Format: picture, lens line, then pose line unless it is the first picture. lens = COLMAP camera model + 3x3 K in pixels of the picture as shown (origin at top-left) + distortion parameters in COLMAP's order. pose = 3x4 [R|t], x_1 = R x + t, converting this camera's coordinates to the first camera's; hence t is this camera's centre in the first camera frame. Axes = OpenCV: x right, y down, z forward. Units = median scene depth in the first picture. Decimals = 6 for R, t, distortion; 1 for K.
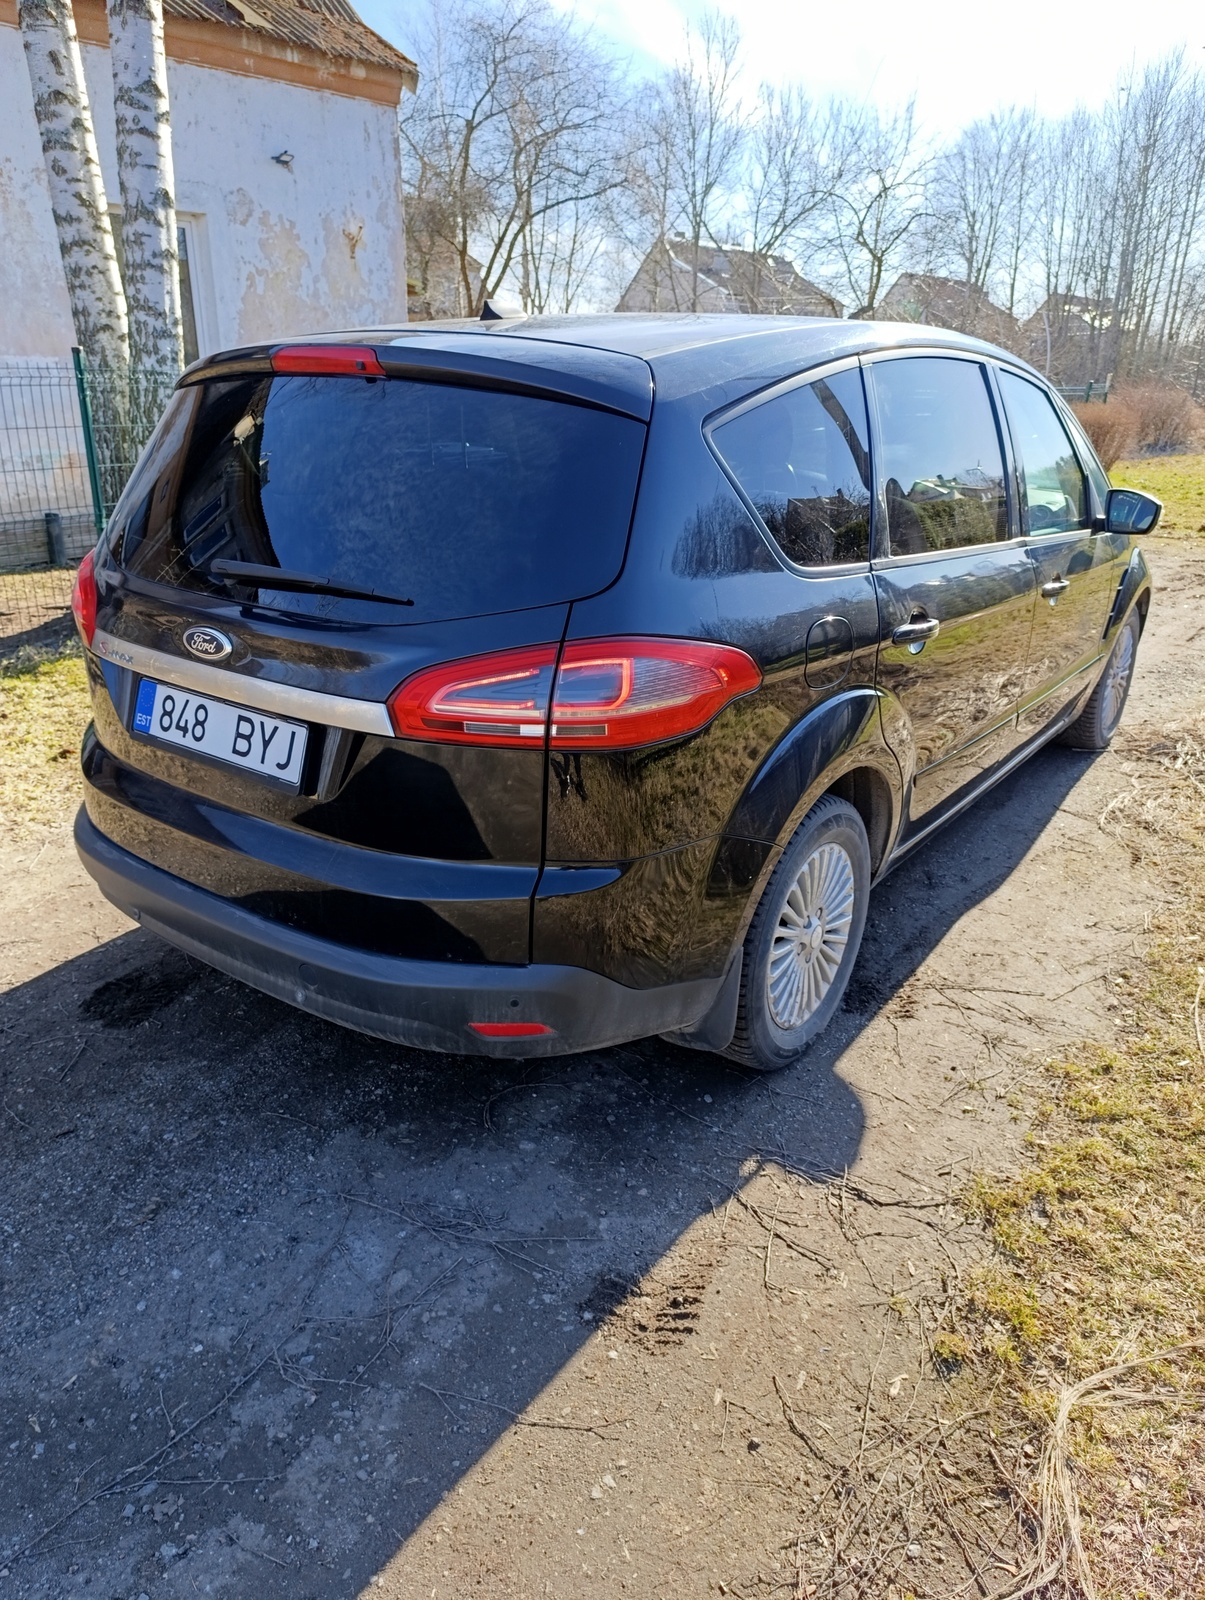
lens RADIAL K [[1089.5, 0, 602.5], [0, 1089.5, 800.0], [0, 0, 1]] dist [0.046429, -0.043226]
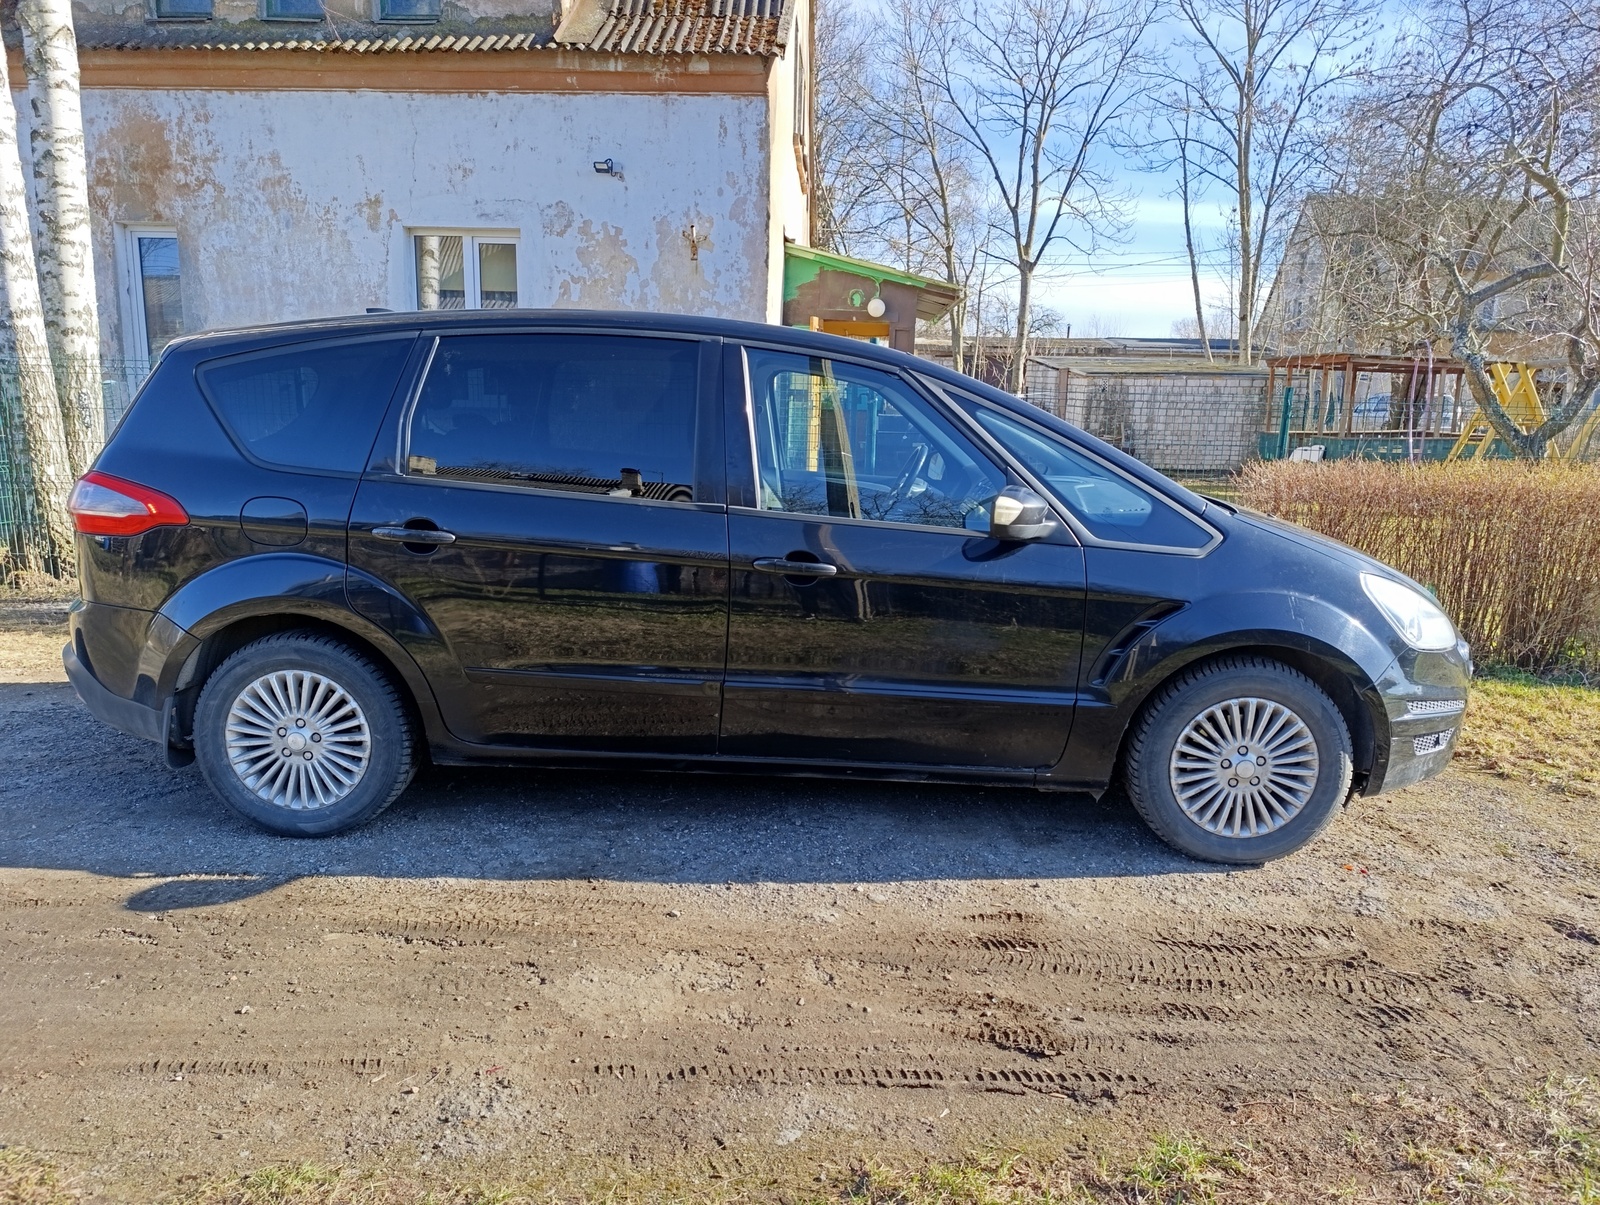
lens RADIAL K [[1089.5, 0, 800.0], [0, 1089.5, 602.5], [0, 0, 1]] dist [0.046429, -0.043226]
pose [[0.626721, 0.156545, -0.763358, 0.607785], [-0.299376, 0.952804, -0.050393, -0.222170], [0.719441, 0.260113, 0.644007, 0.603939]]
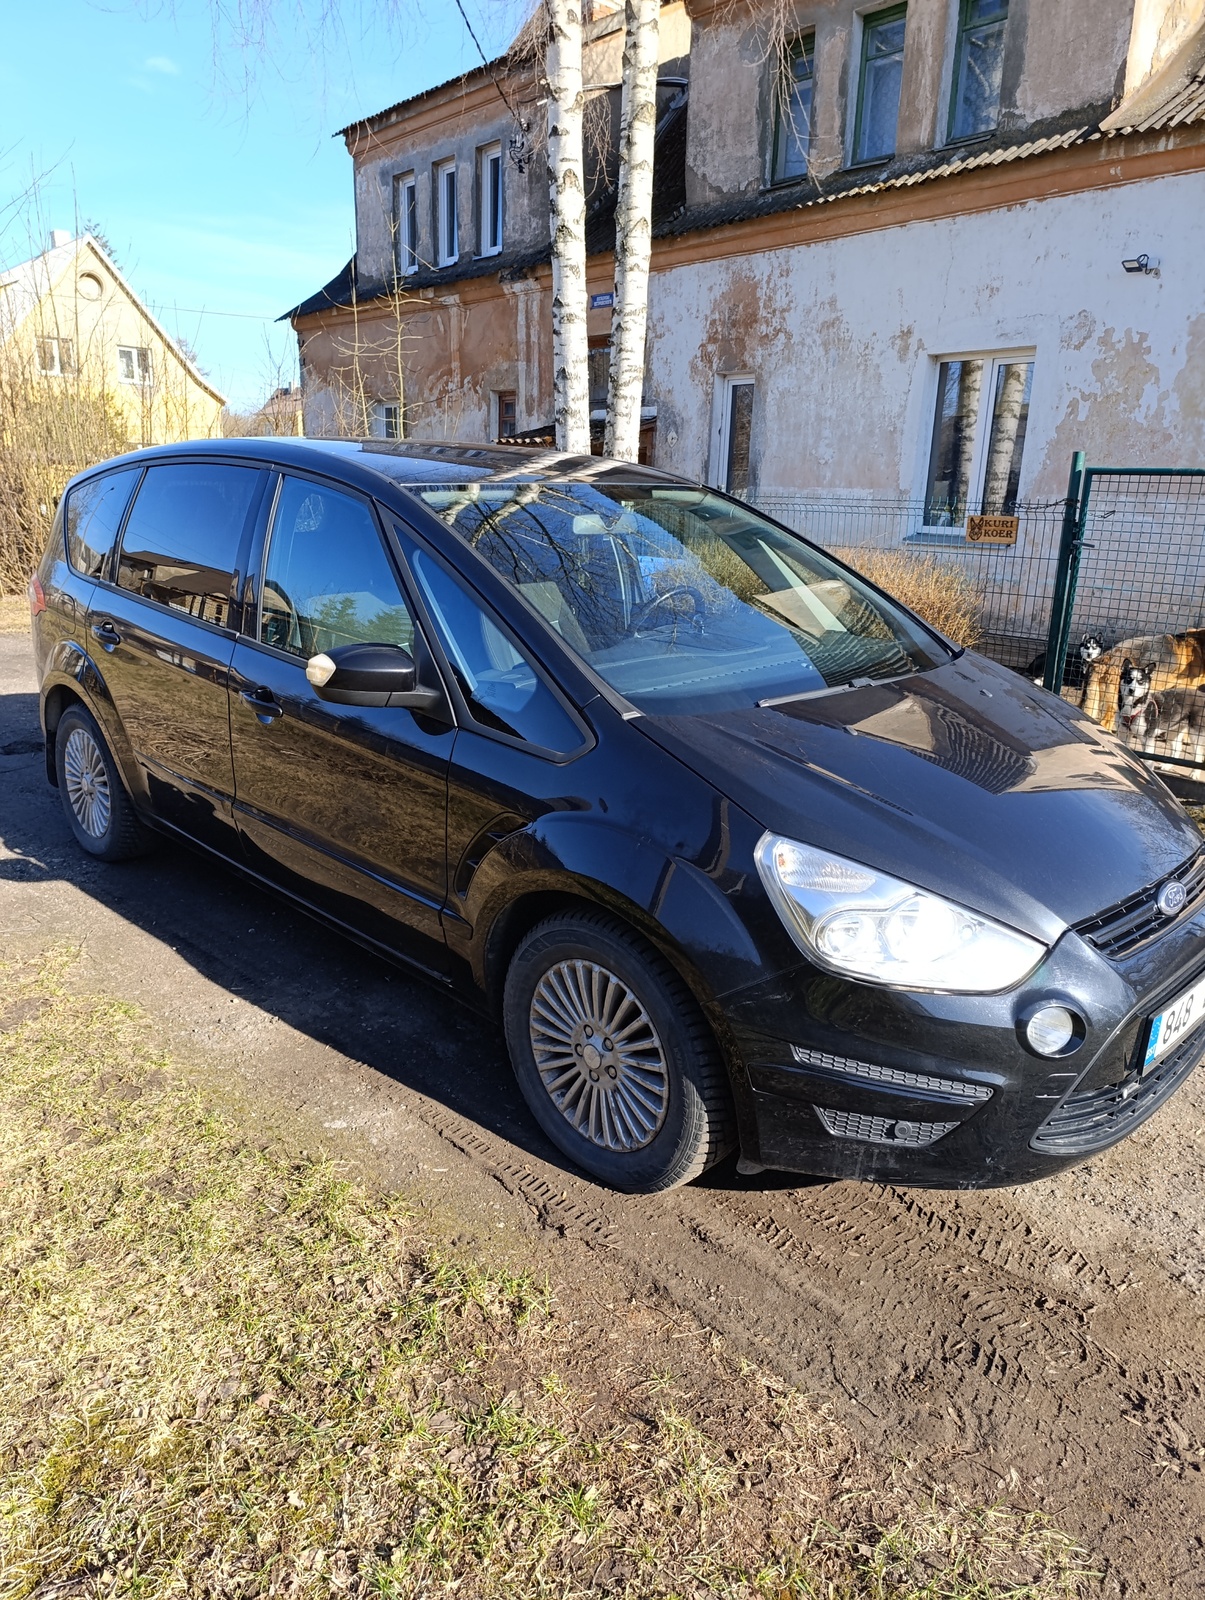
lens RADIAL K [[1089.5, 0, 602.5], [0, 1089.5, 800.0], [0, 0, 1]] dist [0.046429, -0.043226]
pose [[-0.127229, 0.261704, -0.956726, 0.688038], [-0.388056, 0.874546, 0.290829, -0.307002], [0.912812, 0.408265, -0.009713, 0.798942]]
